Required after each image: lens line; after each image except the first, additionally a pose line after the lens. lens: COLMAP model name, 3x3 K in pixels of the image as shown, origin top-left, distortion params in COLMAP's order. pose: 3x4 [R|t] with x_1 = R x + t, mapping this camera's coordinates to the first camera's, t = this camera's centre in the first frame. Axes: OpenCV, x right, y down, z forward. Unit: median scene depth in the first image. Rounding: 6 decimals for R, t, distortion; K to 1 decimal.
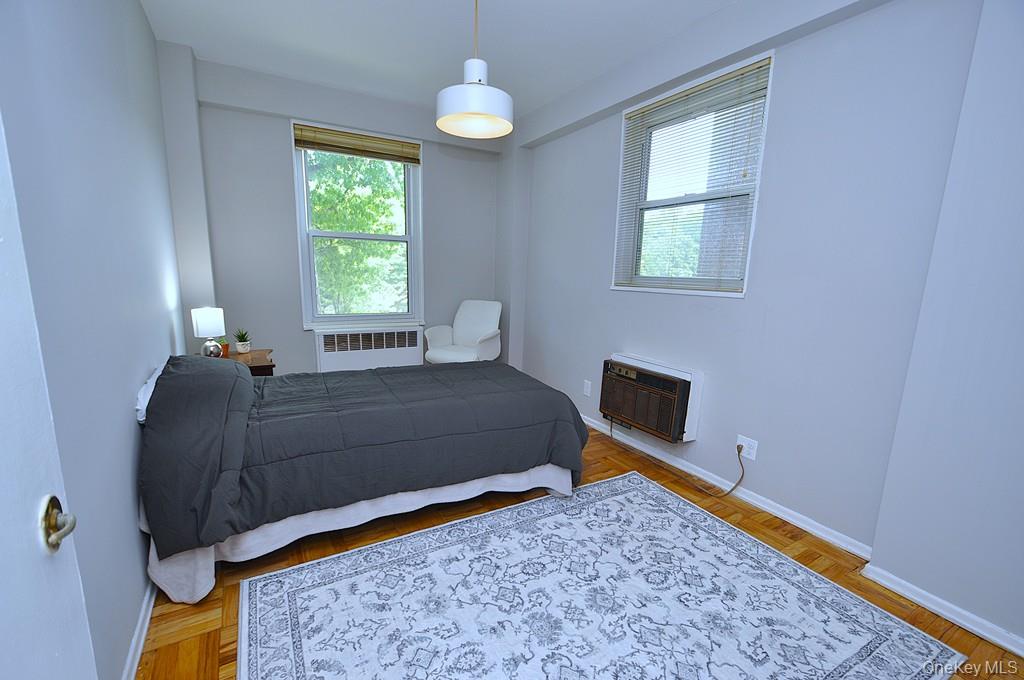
lens RADIAL K [[446.3, 0, 518.5], [0, 446.3, 358.5], [0, 0, 1]] dist [-0.000967, -0.000344]
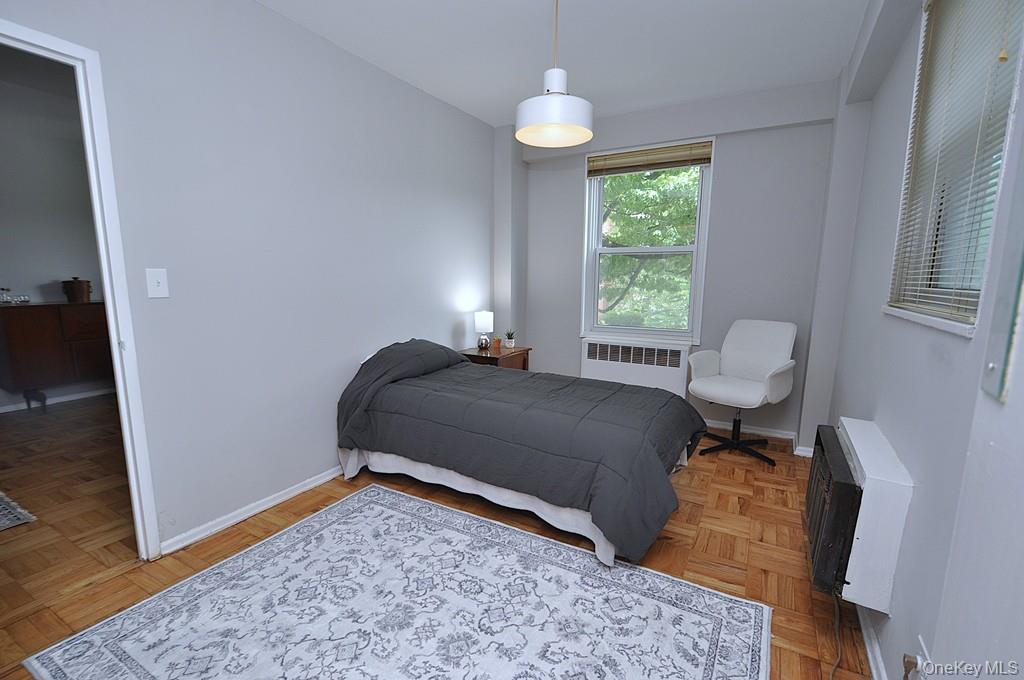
lens RADIAL K [[467.6, 0, 508.8], [0, 467.6, 354.9], [0, 0, 1]] dist [0.002178, -0.000383]
pose [[0.490389, 0.120848, -0.863084, 0.768292], [-0.163470, 0.985516, 0.045110, -0.072894], [0.856035, 0.118967, 0.503042, 0.432693]]
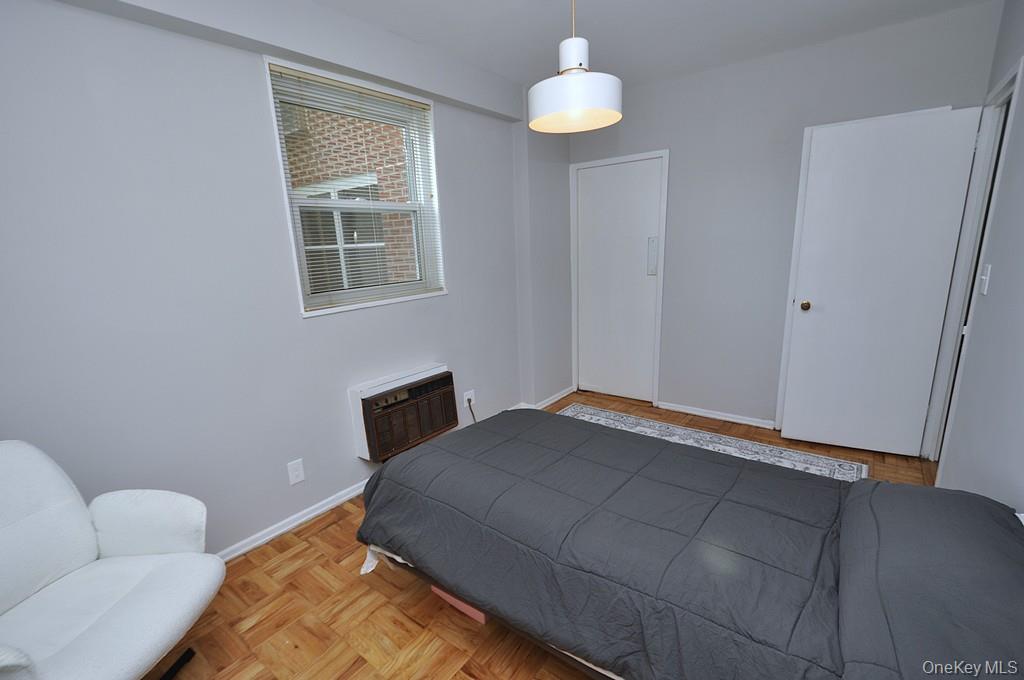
lens RADIAL K [[455.0, 0, 515.6], [0, 455.0, 353.2], [0, 0, 1]] dist [0.009638, -0.009755]
pose [[-0.374321, -0.233409, 0.897443, -0.883179], [0.213061, 0.920262, 0.328211, -0.410700], [-0.902490, 0.314066, -0.294743, 1.421432]]
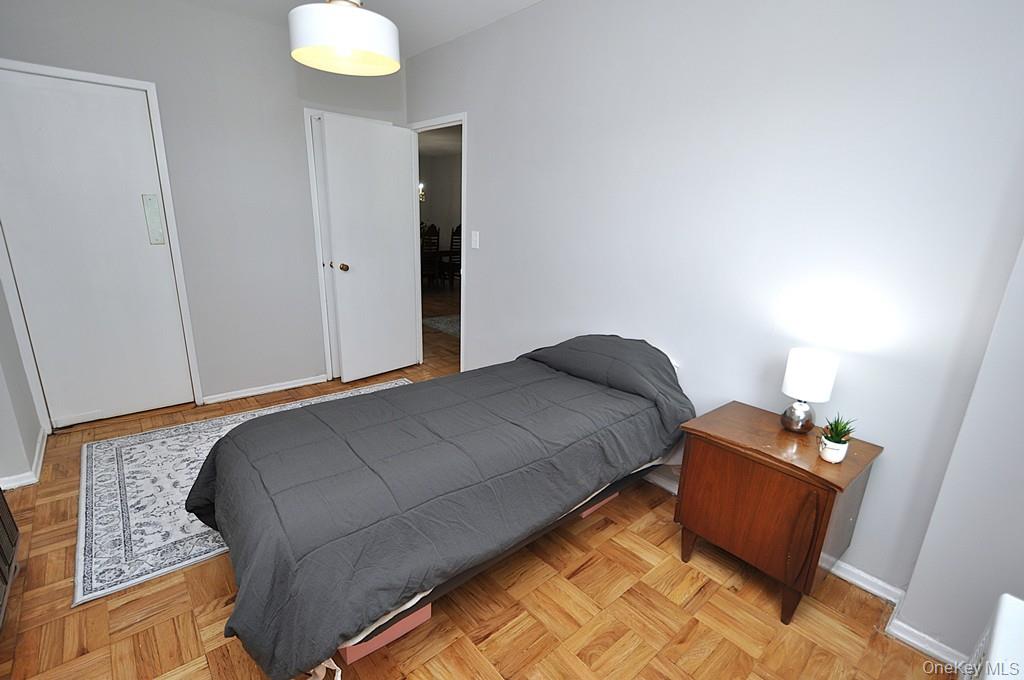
lens RADIAL K [[464.7, 0, 505.9], [0, 464.7, 352.5], [0, 0, 1]] dist [0.014668, -0.010177]
pose [[-0.984979, -0.014159, -0.172093, -0.224442], [-0.093425, 0.881860, 0.462164, -0.461549], [0.145218, 0.471300, -0.869936, 1.867159]]
